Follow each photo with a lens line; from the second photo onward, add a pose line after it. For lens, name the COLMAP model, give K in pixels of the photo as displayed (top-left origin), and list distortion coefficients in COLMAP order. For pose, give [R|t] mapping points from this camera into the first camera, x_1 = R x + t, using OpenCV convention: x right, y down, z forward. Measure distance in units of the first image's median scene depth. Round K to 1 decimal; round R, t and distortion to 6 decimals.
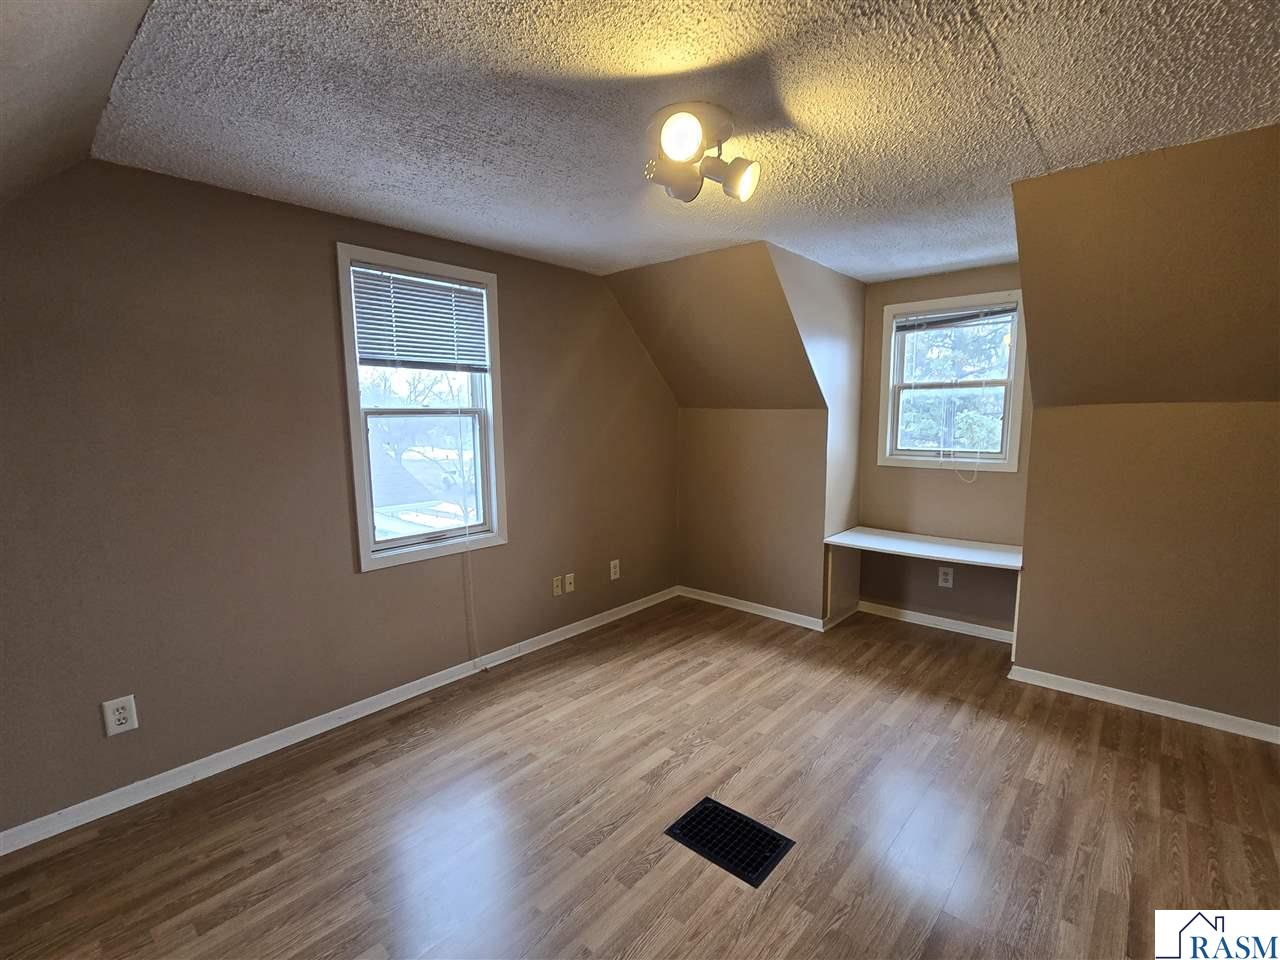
lens RADIAL K [[526.9, 0, 630.8], [0, 526.9, 479.7], [0, 0, 1]] dist [0.000128, 0.000201]
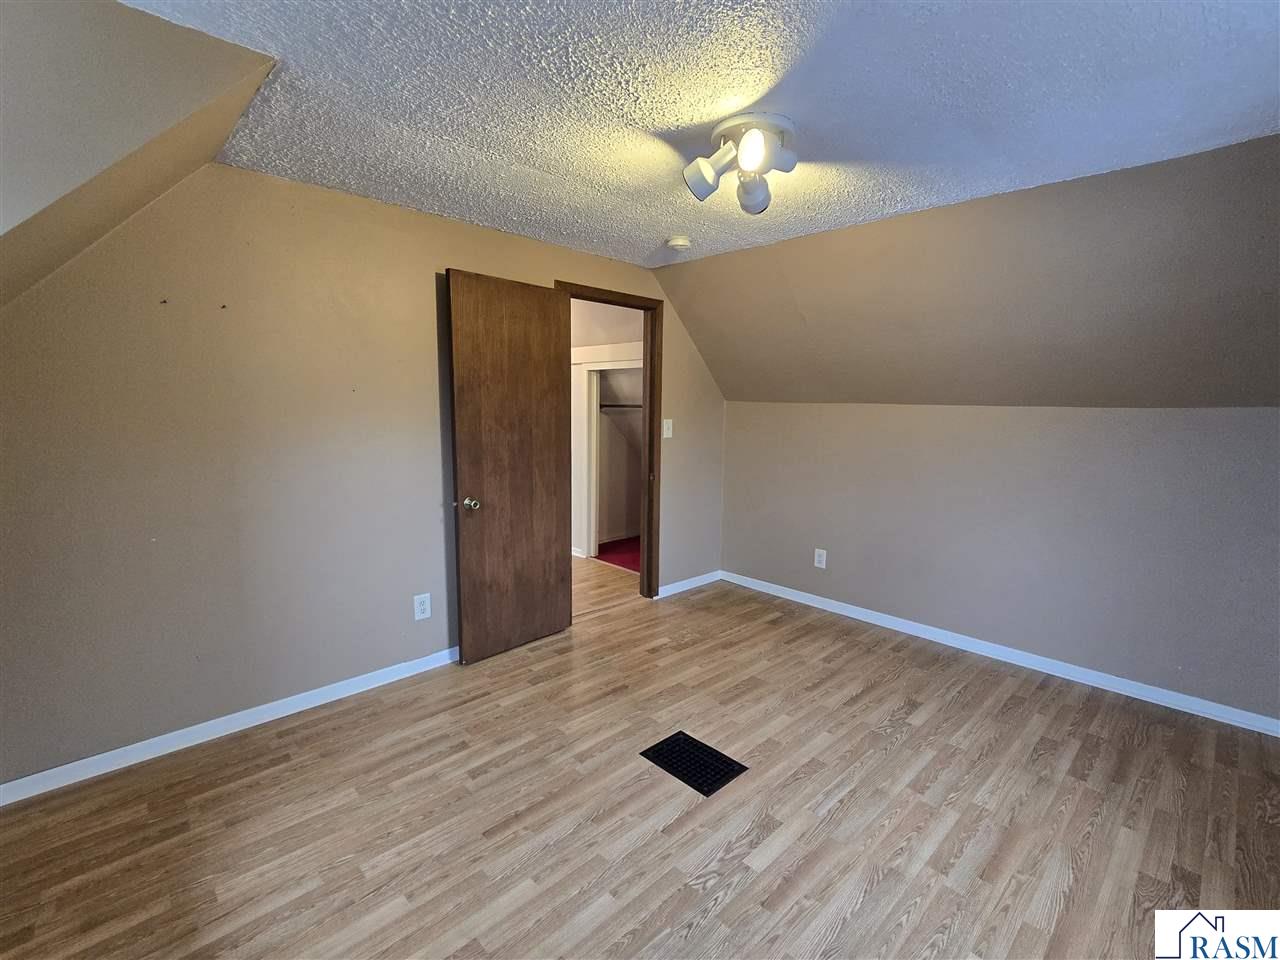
lens RADIAL K [[526.9, 0, 630.8], [0, 526.9, 479.7], [0, 0, 1]] dist [0.000128, 0.000201]
pose [[-0.996006, -0.016787, 0.087697, 0.202837], [0.007297, 0.963582, 0.267315, -0.219261], [-0.088990, 0.266887, -0.959610, 1.727880]]
